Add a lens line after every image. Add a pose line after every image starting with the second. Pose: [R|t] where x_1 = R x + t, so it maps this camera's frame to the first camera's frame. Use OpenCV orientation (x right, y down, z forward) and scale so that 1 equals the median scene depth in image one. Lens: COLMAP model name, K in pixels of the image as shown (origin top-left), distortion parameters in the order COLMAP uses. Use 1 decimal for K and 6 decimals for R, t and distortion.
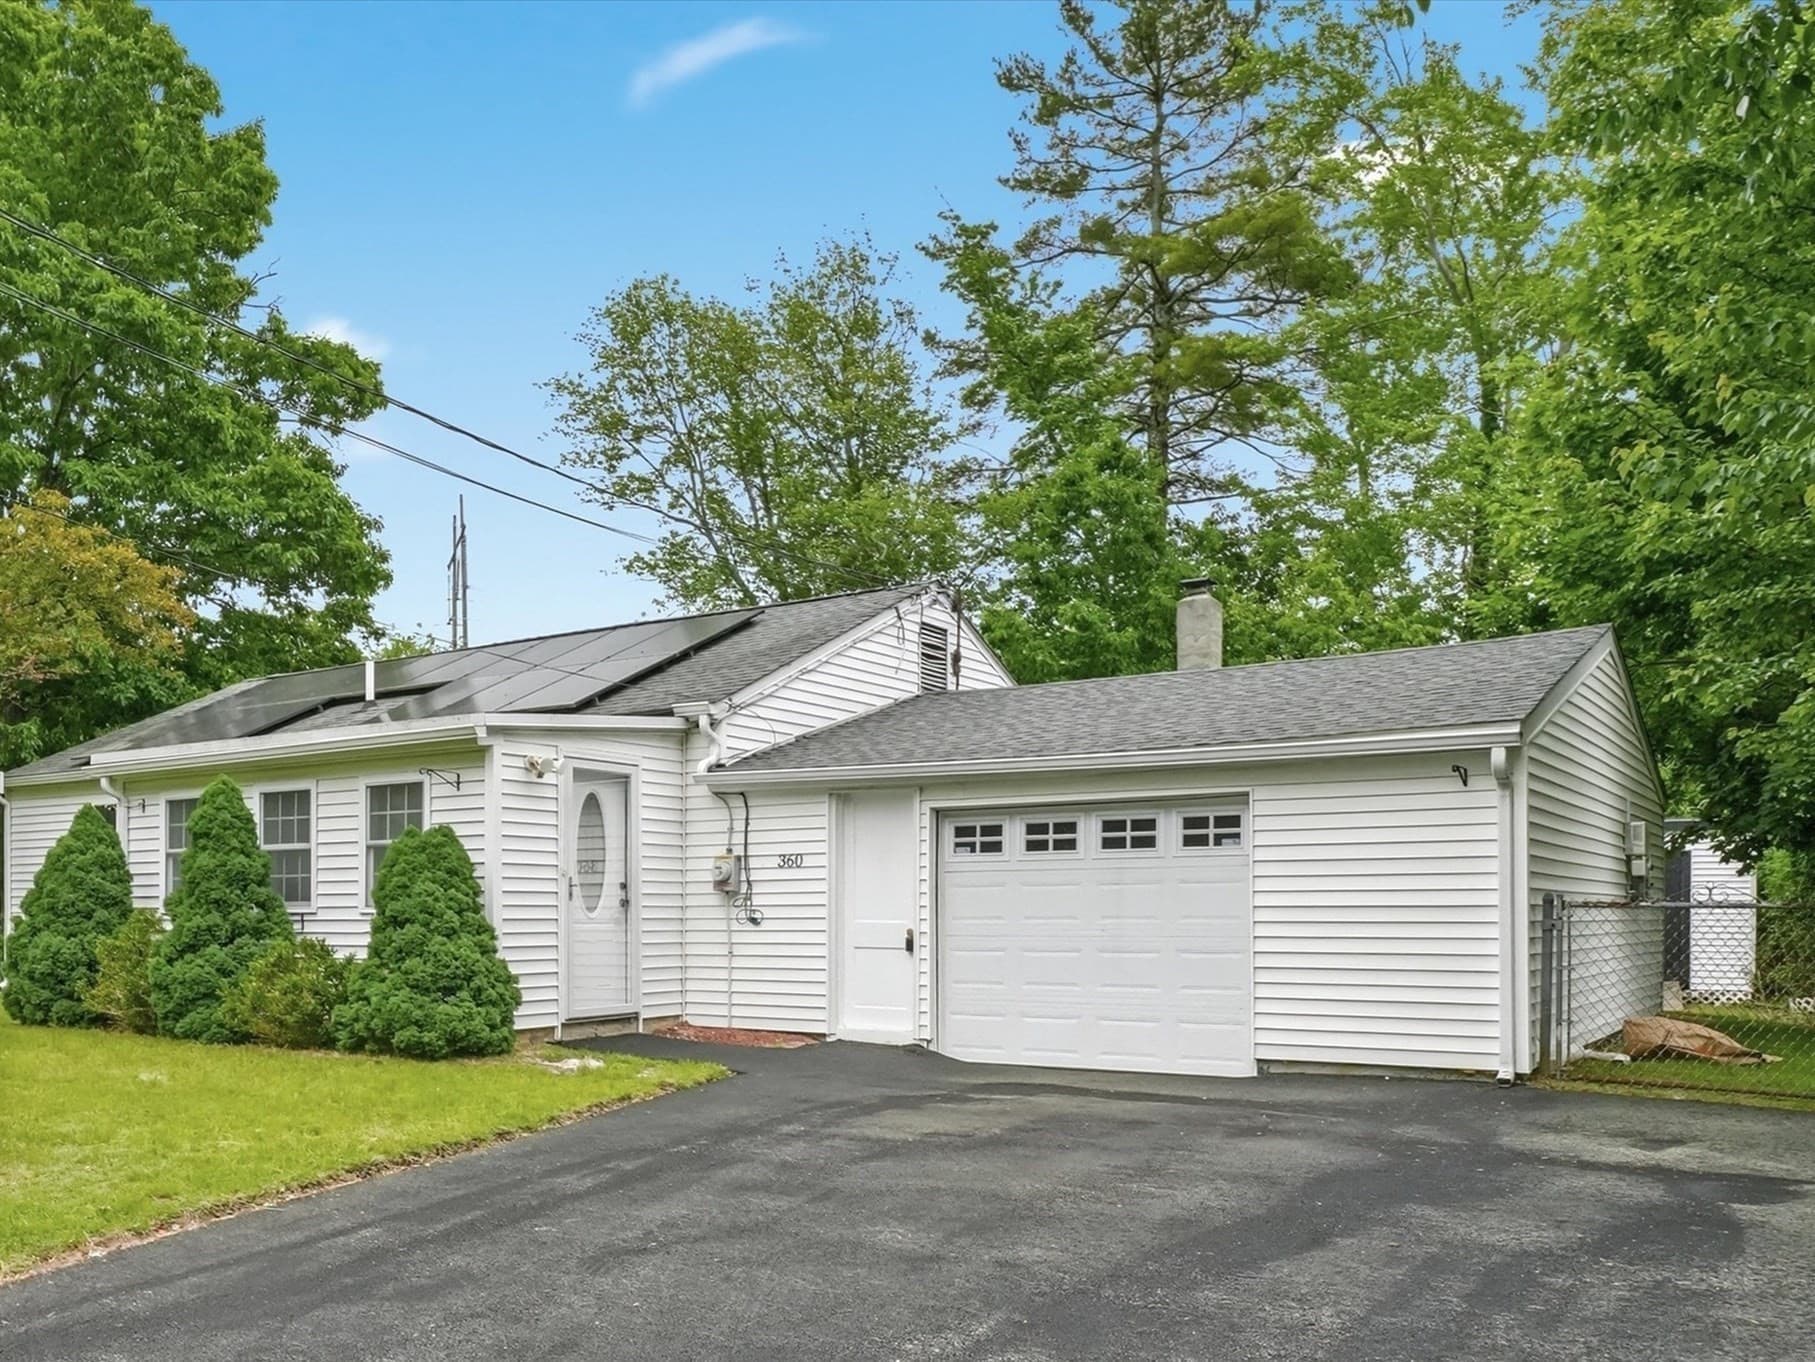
lens RADIAL K [[1648.9, 0, 907.5], [0, 1648.9, 681.0], [0, 0, 1]] dist [-0.026354, -0.006928]
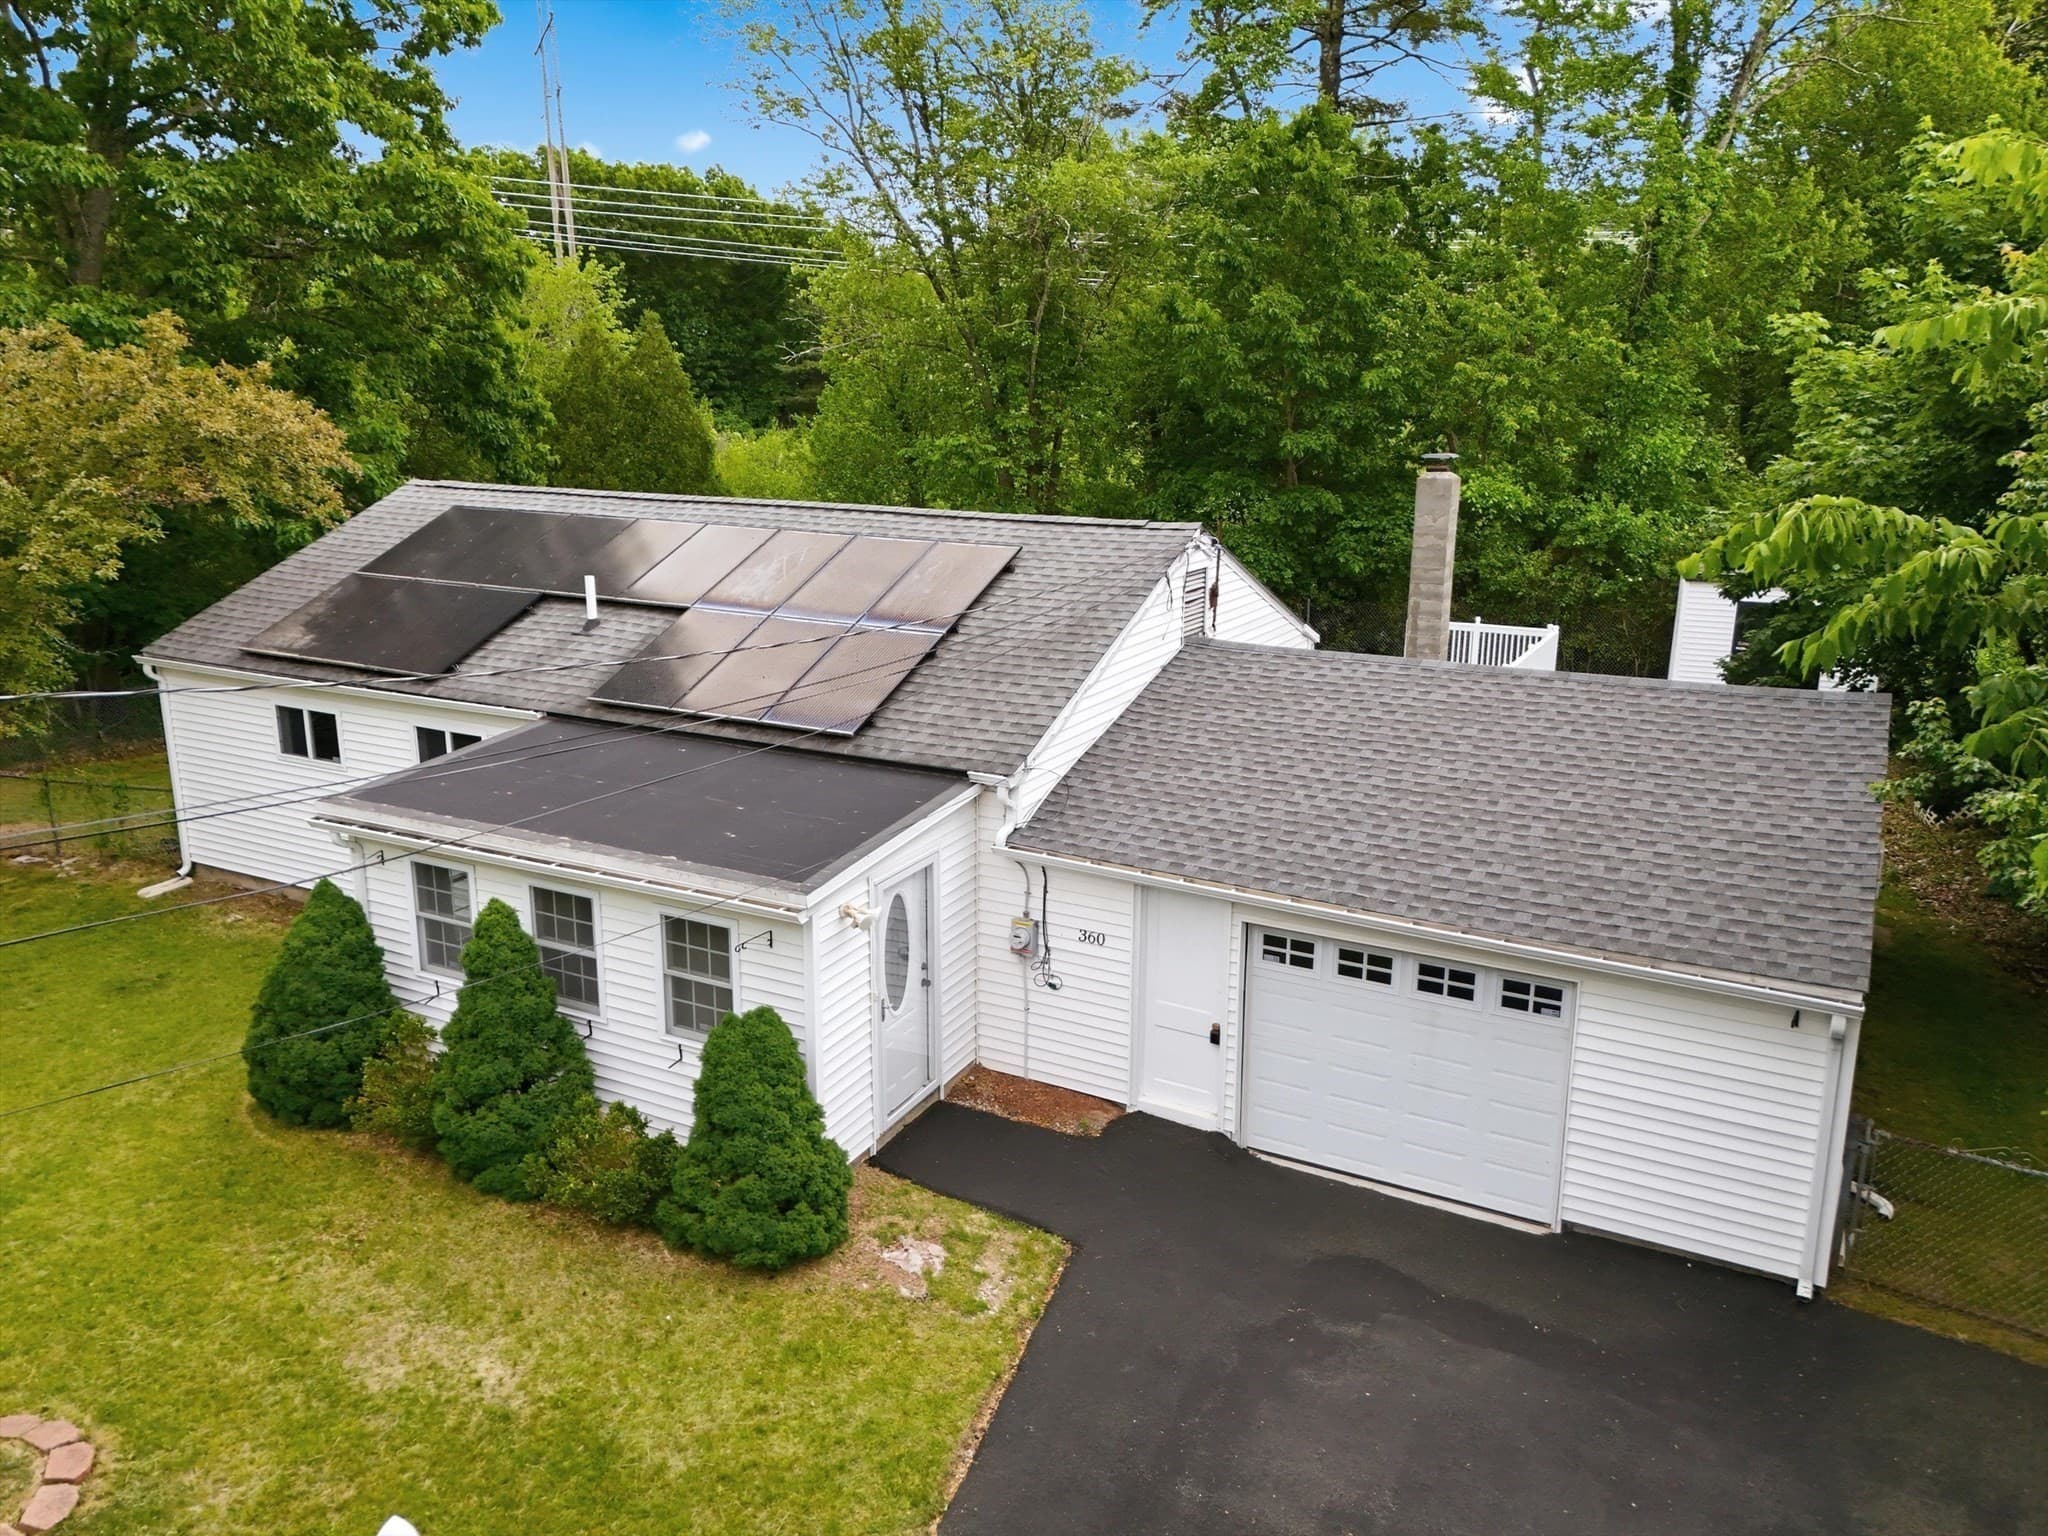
lens RADIAL K [[1537.7, 0, 1195.8], [0, 1537.7, 691.0], [0, 0, 1]] dist [0.068686, 0.001694]
pose [[0.993261, 0.012302, 0.115249, -0.121062], [-0.048128, 0.948348, 0.313560, -0.340017], [-0.105438, -0.316994, 0.942549, 0.155451]]
